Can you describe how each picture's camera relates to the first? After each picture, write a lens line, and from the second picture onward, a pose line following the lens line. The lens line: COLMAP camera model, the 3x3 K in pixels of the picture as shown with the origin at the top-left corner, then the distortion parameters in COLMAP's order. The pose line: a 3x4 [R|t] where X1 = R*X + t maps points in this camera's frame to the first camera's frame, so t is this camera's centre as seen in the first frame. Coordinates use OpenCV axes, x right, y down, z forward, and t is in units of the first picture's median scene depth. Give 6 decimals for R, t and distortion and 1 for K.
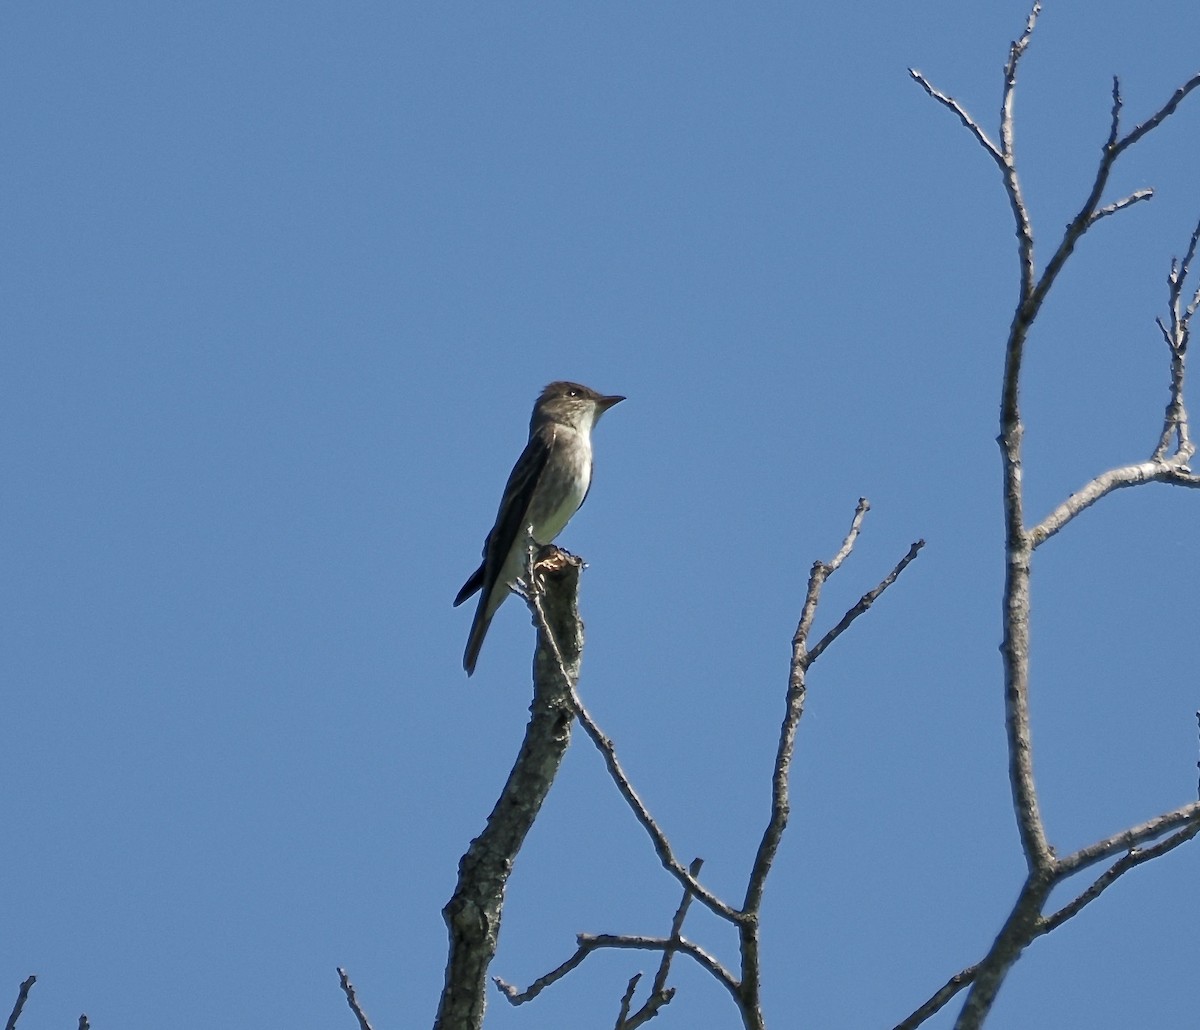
lens RADIAL K [[928.5, 0, 600.5], [0, 928.5, 513.0], [0, 0, 1]] dist [-0.000466, -0.007025]
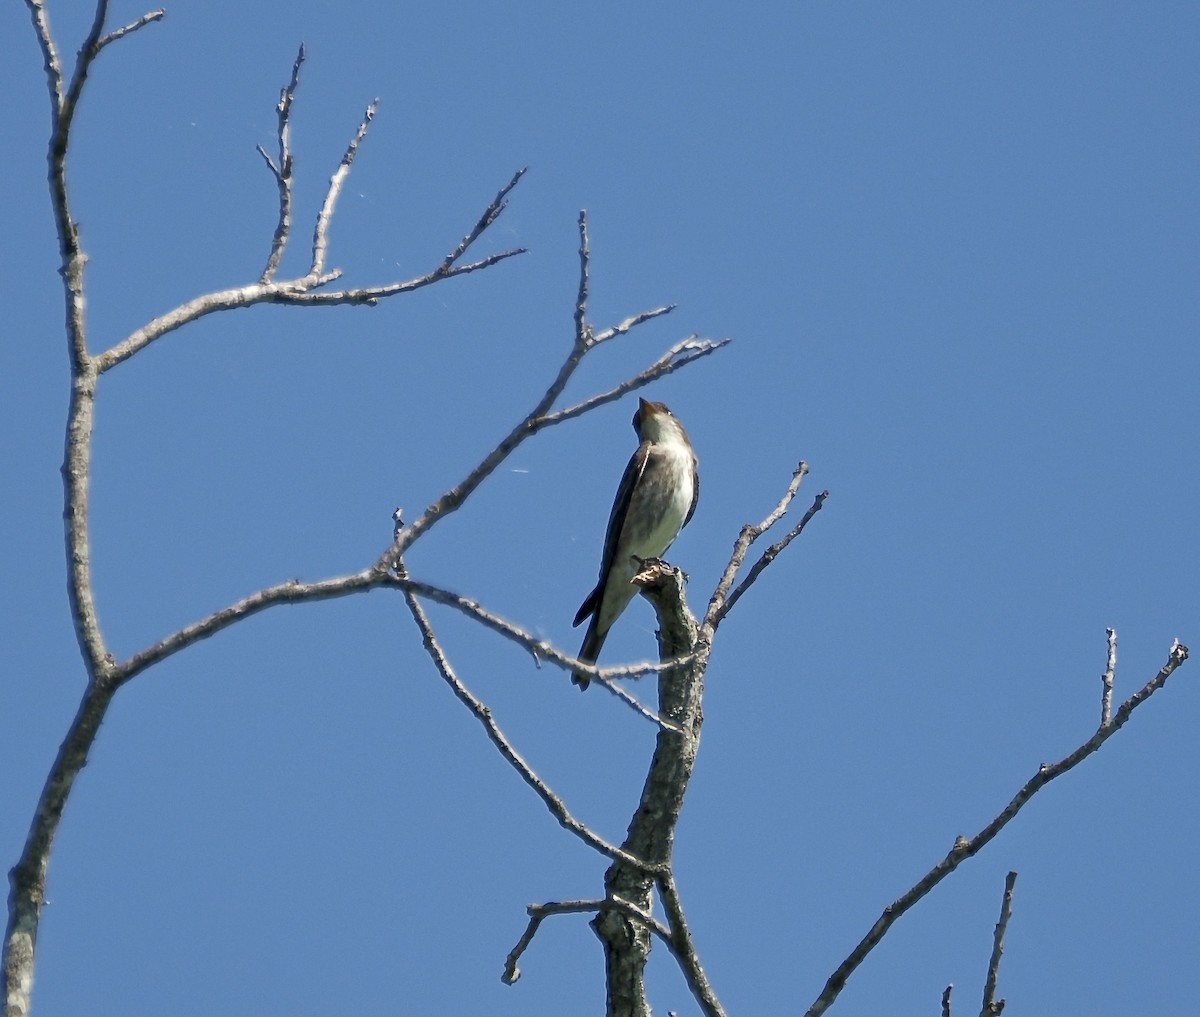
lens RADIAL K [[899.9, 0, 600.0], [0, 899.9, 508.5], [0, 0, 1]] dist [0.001899, 0.000056]
pose [[0.994793, -0.101843, 0.003784, 0.981180], [0.101843, 0.994800, 0.000052, 0.240148], [-0.003769, 0.000333, 0.999993, 0.000627]]
